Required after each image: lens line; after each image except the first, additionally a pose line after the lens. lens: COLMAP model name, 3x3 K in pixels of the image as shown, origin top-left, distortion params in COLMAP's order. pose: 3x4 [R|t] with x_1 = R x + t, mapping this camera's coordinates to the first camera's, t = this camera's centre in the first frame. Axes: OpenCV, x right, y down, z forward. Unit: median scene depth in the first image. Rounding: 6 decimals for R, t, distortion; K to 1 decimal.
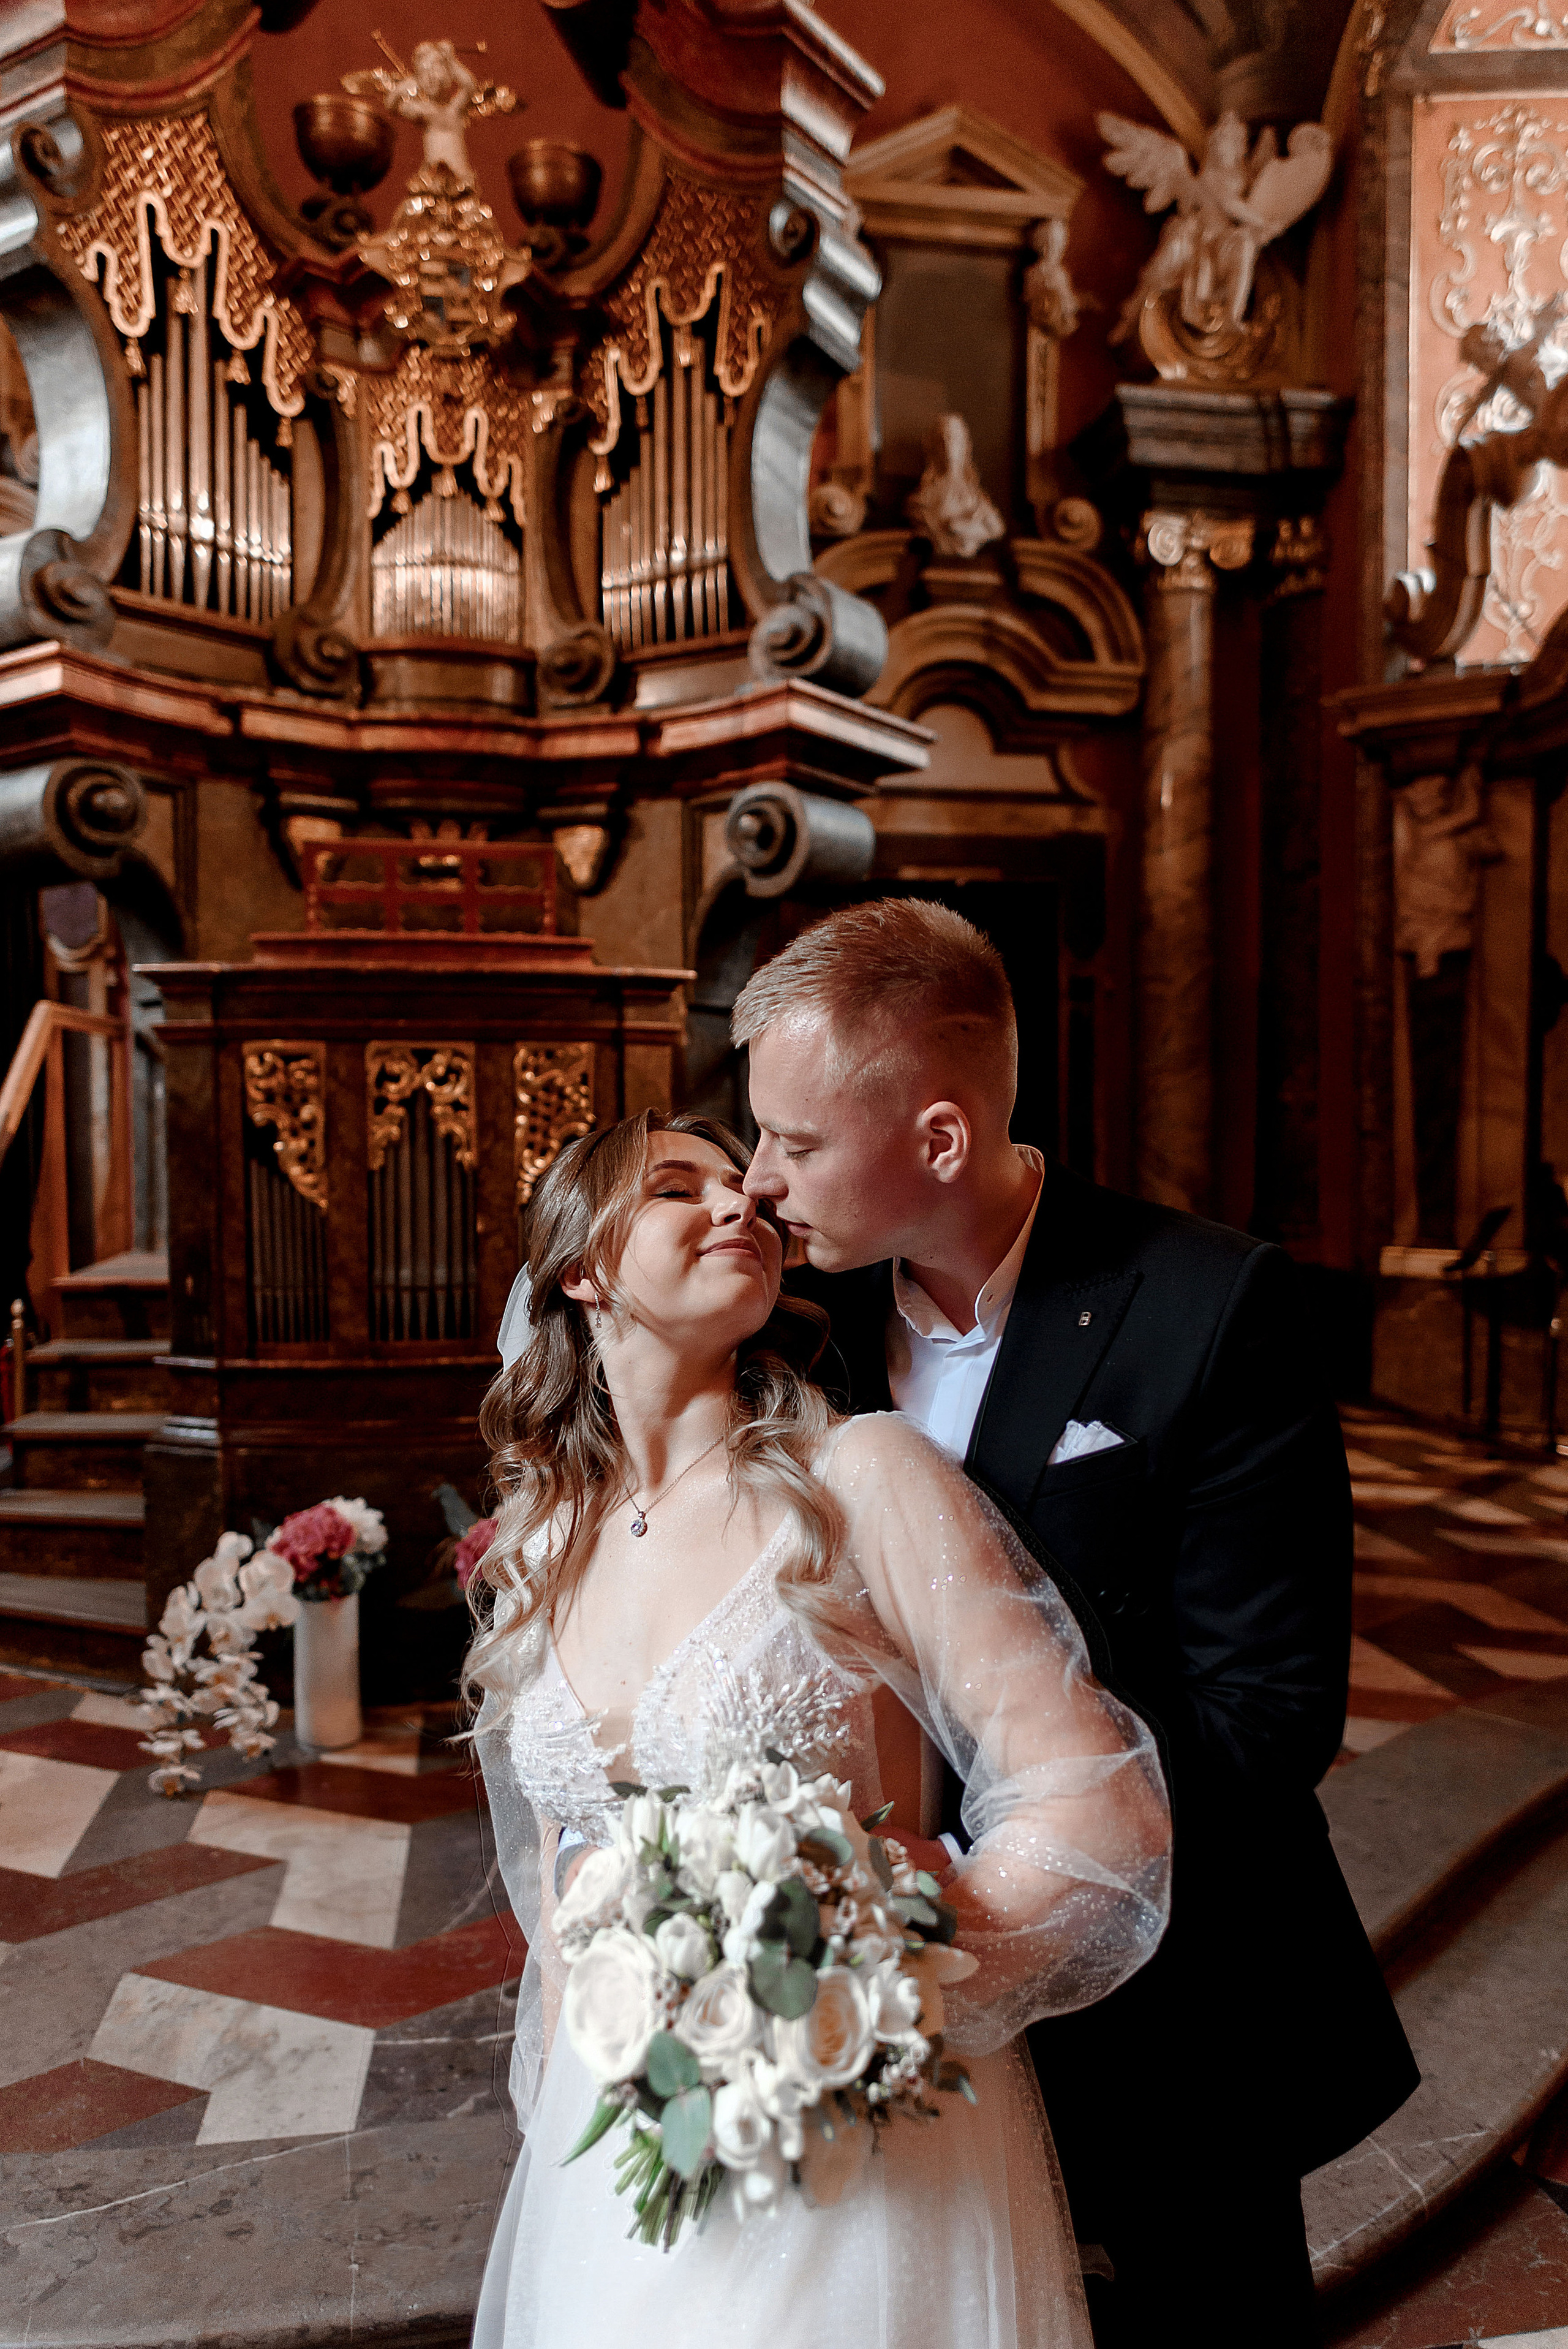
lens RADIAL K [[1548.7, 0, 774.2], [0, 1548.7, 1167.8], [0, 0, 1]] dist [-0.004368, 0.001124]
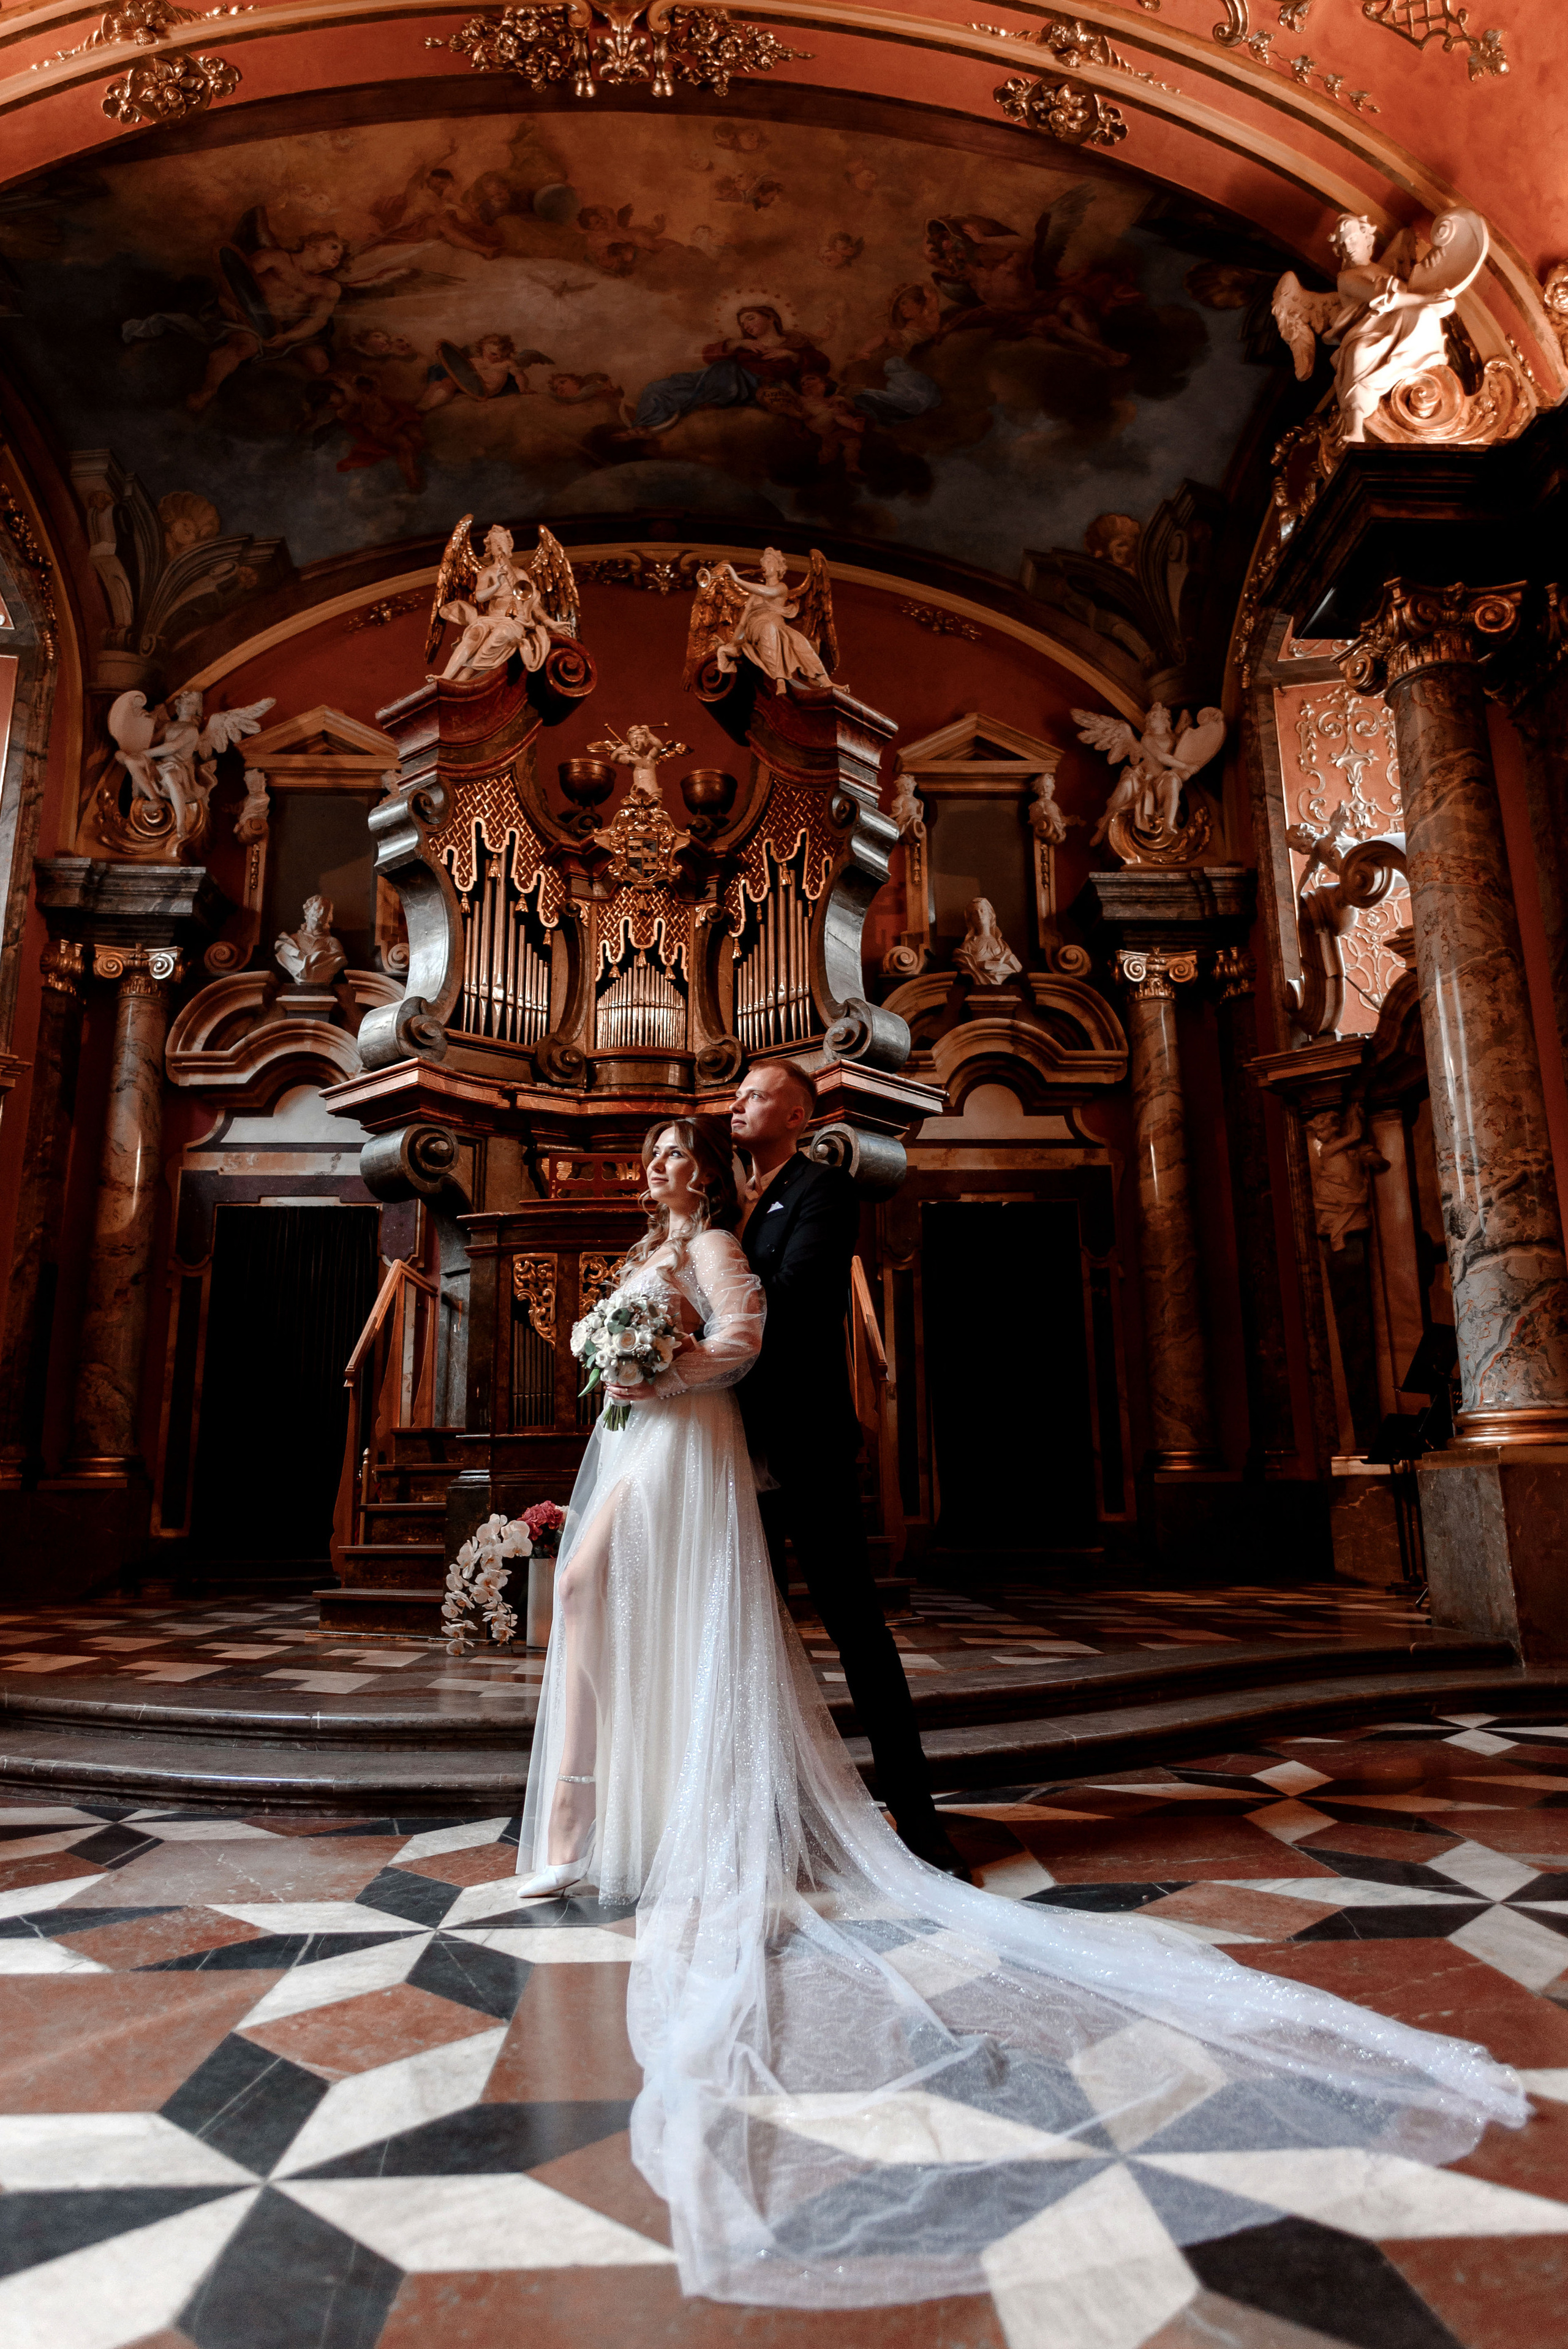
lens RADIAL K [[1410.6, 0, 773.0], [0, 1410.6, 1172.9], [0, 0, 1]] dist [-0.005959, 0.001696]
pose [[0.990709, -0.038873, -0.130325, 0.115685], [0.004321, 0.966793, -0.255525, 0.164092], [0.135930, 0.252588, 0.957978, -0.368919]]
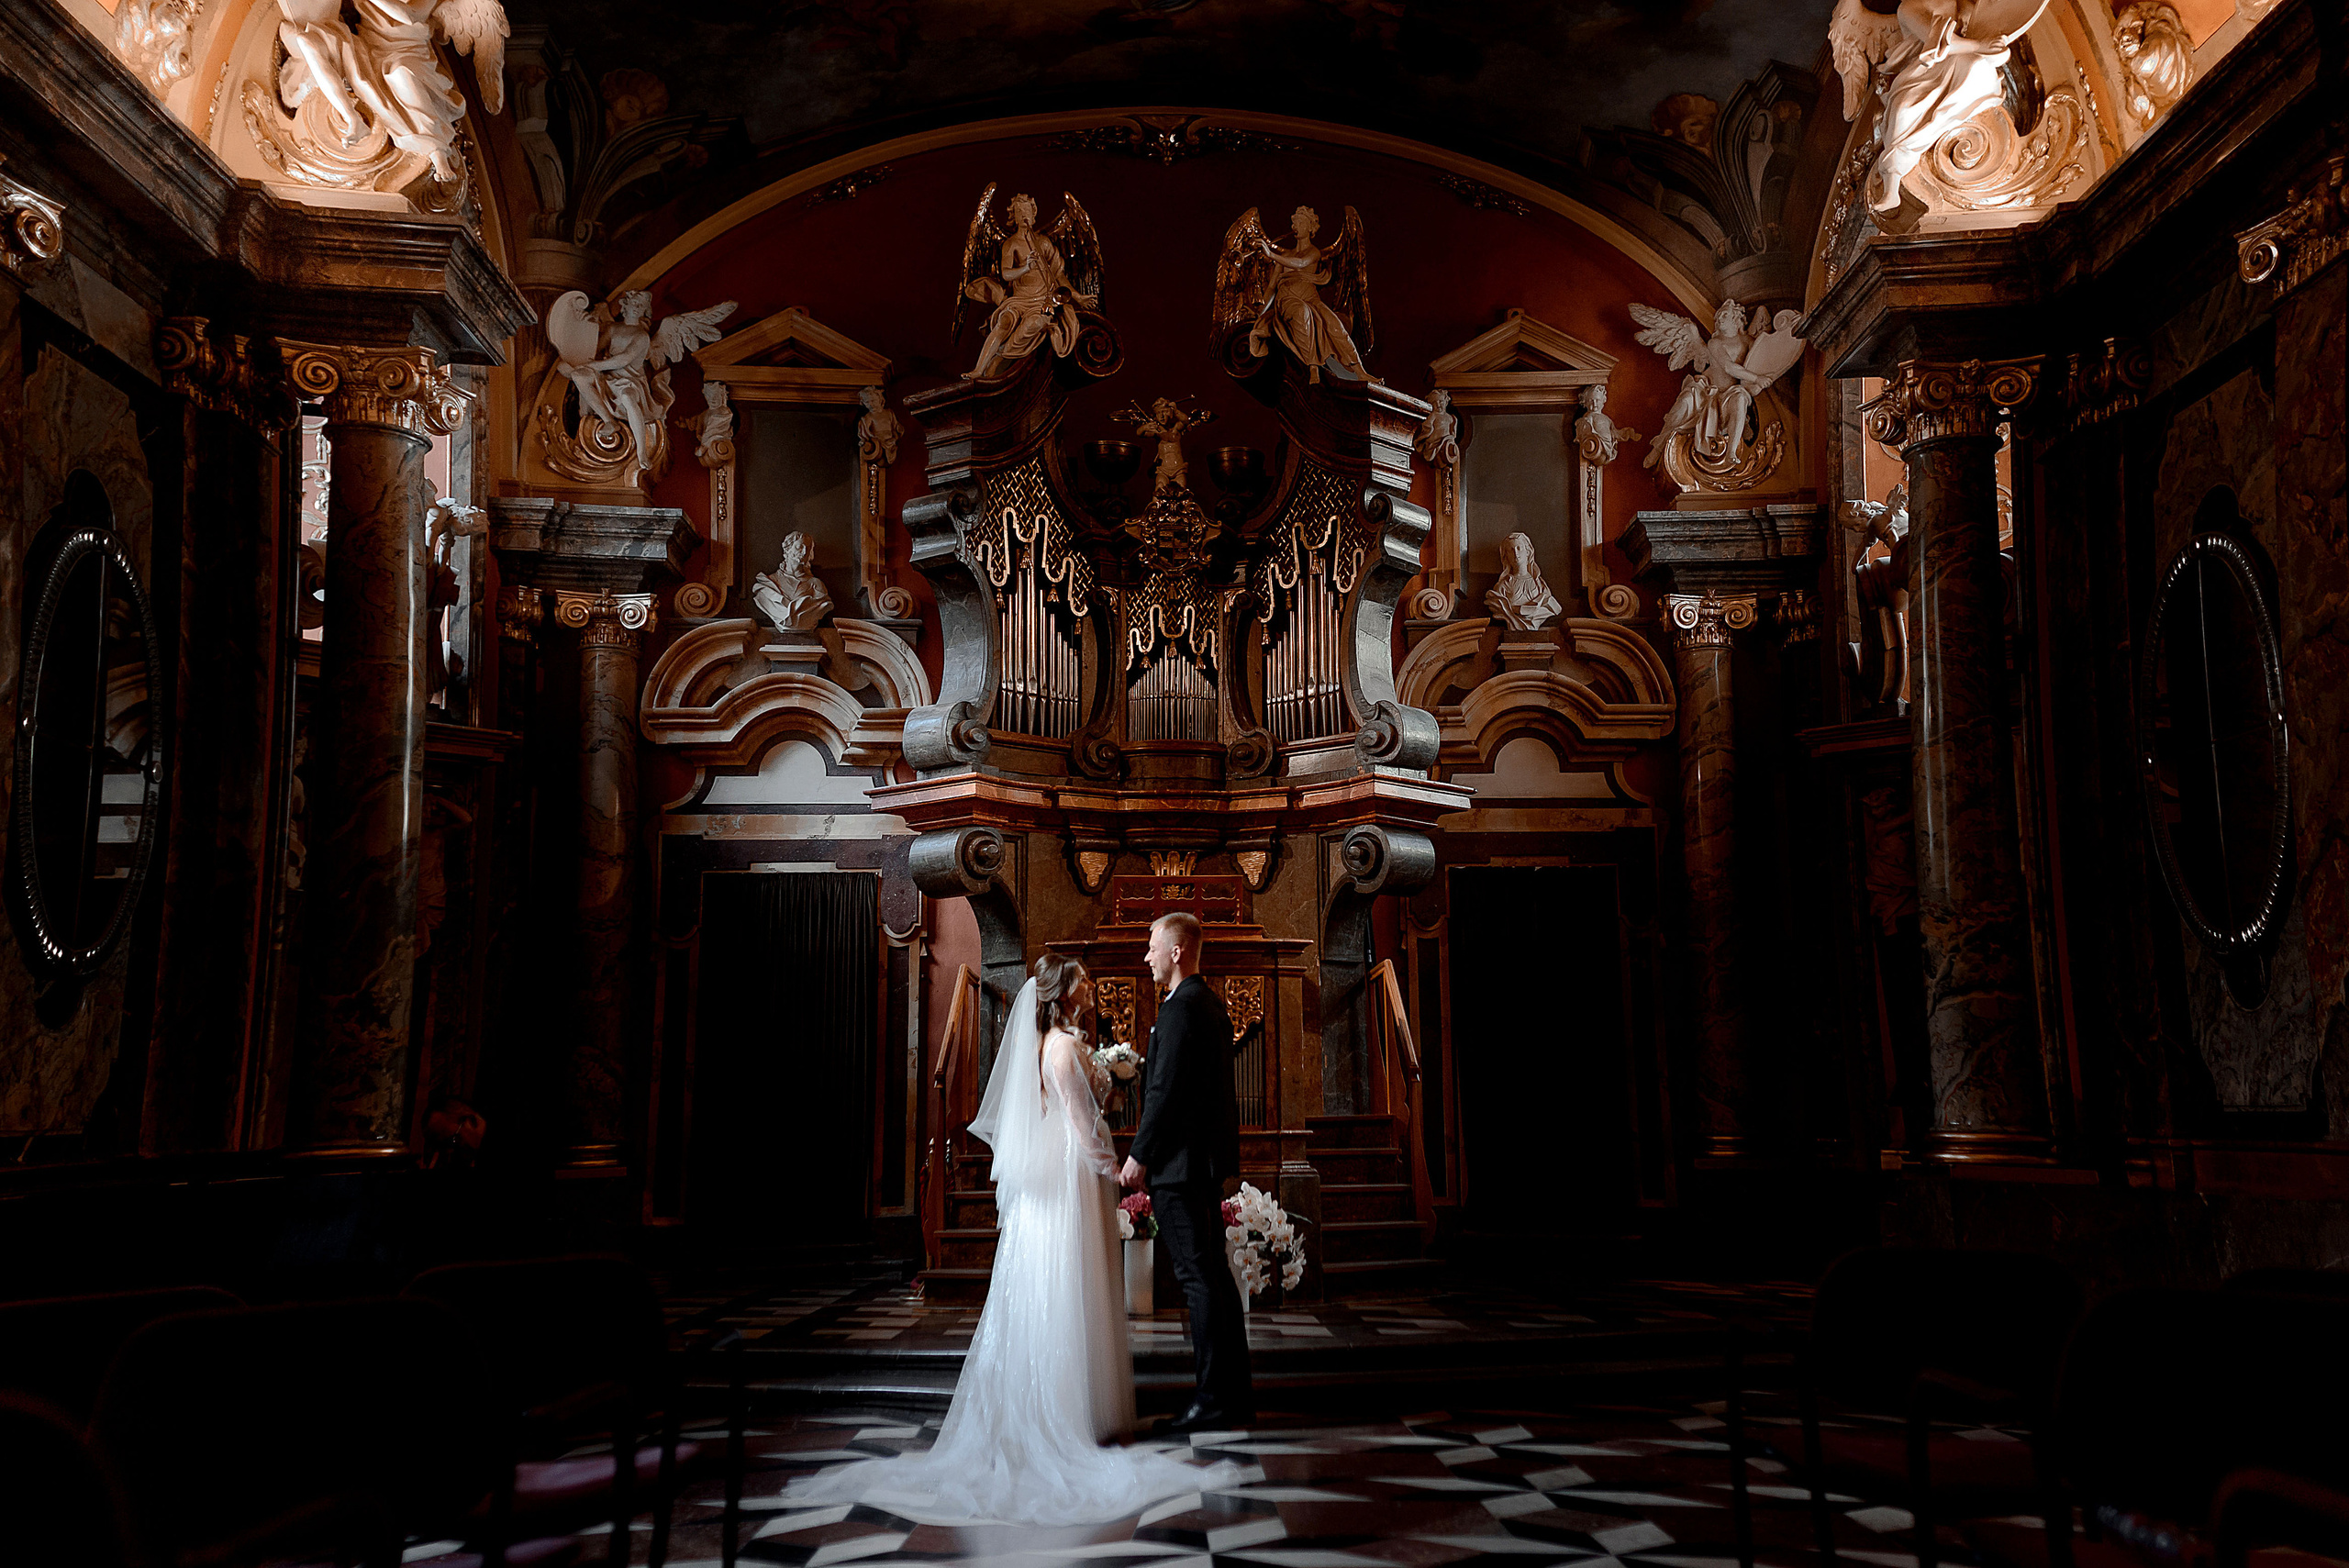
lens RADIAL K [[2180.0, 0, 1207.6], [0, 2180.0, 807.8], [0, 0, 1]] dist [0.296502, 0.674005]
pose [[0.990365, -0.027804, -0.135658, 0.140373], [0.002436, 0.982981, -0.183690, 0.155824], [0.138457, 0.181590, 0.973578, -1.254384]]
